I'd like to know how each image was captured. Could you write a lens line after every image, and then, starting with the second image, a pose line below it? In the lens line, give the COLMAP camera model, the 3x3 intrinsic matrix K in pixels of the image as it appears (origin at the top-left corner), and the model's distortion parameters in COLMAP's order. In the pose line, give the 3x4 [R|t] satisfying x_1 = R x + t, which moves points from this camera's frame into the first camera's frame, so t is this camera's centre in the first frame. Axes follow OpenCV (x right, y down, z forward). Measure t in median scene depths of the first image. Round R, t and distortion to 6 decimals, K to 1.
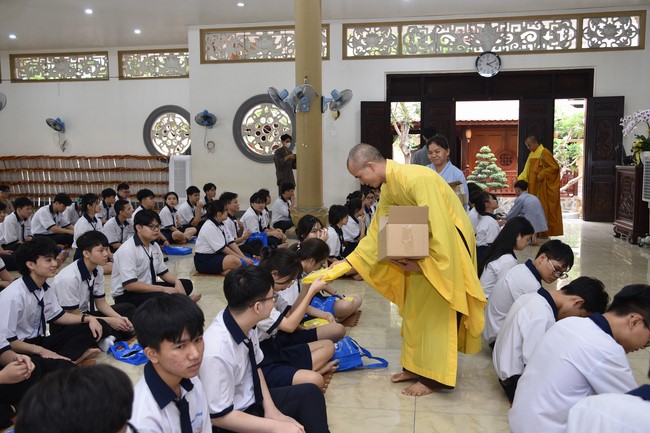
lens RADIAL K [[652.1, 0, 323.5], [0, 652.1, 223.0], [0, 0, 1]] dist [0.029445, 0.000000]
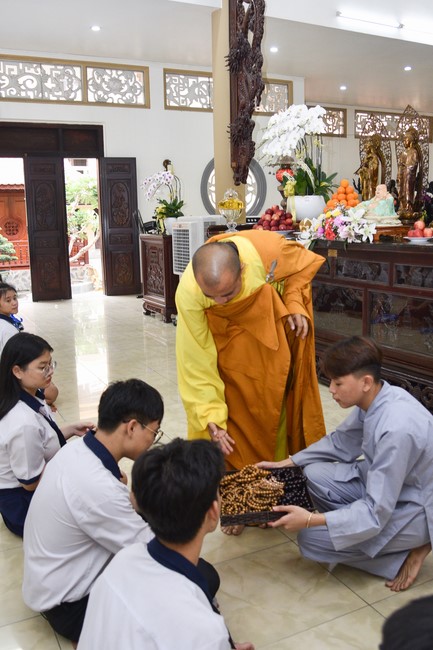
lens RADIAL K [[566.9, 0, 212.7], [0, 566.9, 326.6], [0, 0, 1]] dist [-0.095384, 0.023576]
pose [[0.813787, -0.118775, 0.568896, 0.070889], [0.071421, 0.991912, 0.104928, -0.033336], [-0.576758, -0.044758, 0.815688, 0.287993]]
